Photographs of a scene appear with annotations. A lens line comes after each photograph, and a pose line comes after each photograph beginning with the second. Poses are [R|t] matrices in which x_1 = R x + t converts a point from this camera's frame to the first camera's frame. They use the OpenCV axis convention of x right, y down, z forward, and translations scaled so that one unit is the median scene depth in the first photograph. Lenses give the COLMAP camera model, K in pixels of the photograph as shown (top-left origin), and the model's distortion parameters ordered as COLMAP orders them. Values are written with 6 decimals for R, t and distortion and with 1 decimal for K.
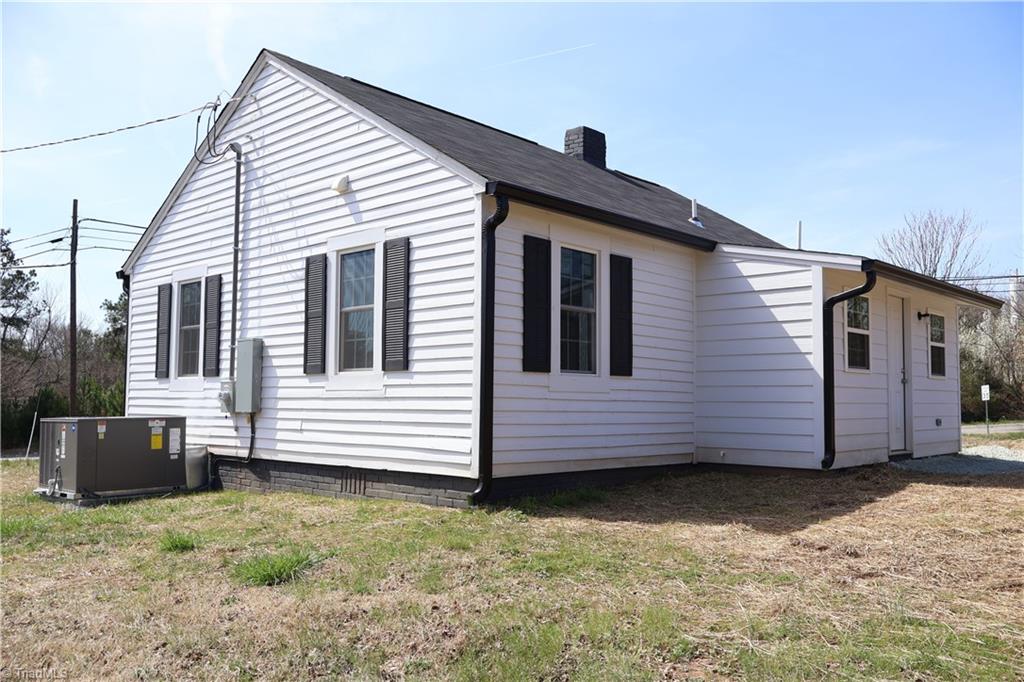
lens RADIAL K [[852.1, 0, 512.0], [0, 852.1, 341.0], [0, 0, 1]] dist [-0.005529, -0.001407]
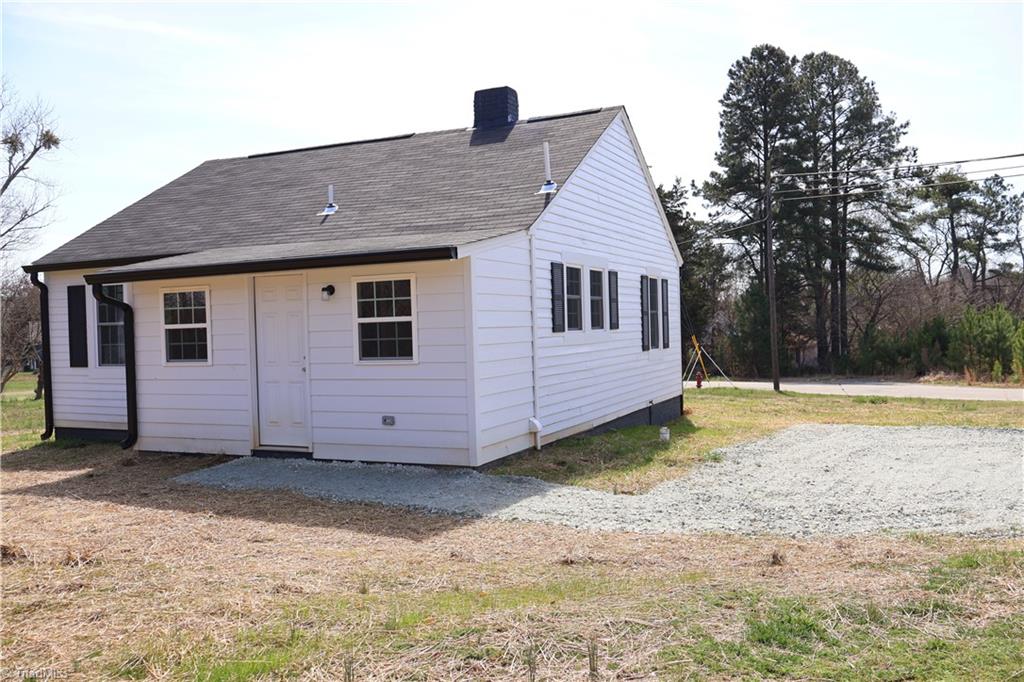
lens RADIAL K [[852.1, 0, 512.0], [0, 852.1, 341.0], [0, 0, 1]] dist [-0.005529, -0.001407]
pose [[0.320059, -0.001237, -0.947397, 1.635531], [0.095015, 0.994999, 0.030800, 0.013089], [0.942621, -0.099874, 0.318576, 1.112767]]
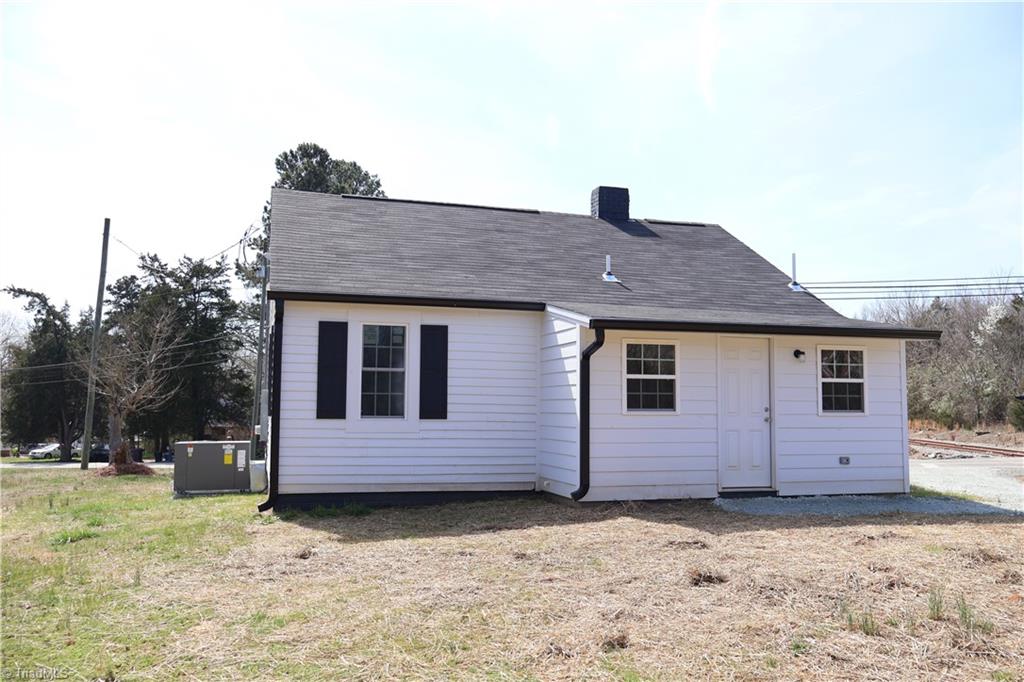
lens RADIAL K [[852.1, 0, 512.0], [0, 852.1, 341.0], [0, 0, 1]] dist [-0.005529, -0.001407]
pose [[0.859307, -0.042143, -0.509722, 0.872716], [0.035595, 0.999111, -0.022598, -0.042341], [0.510221, 0.001275, 0.860042, -0.041456]]
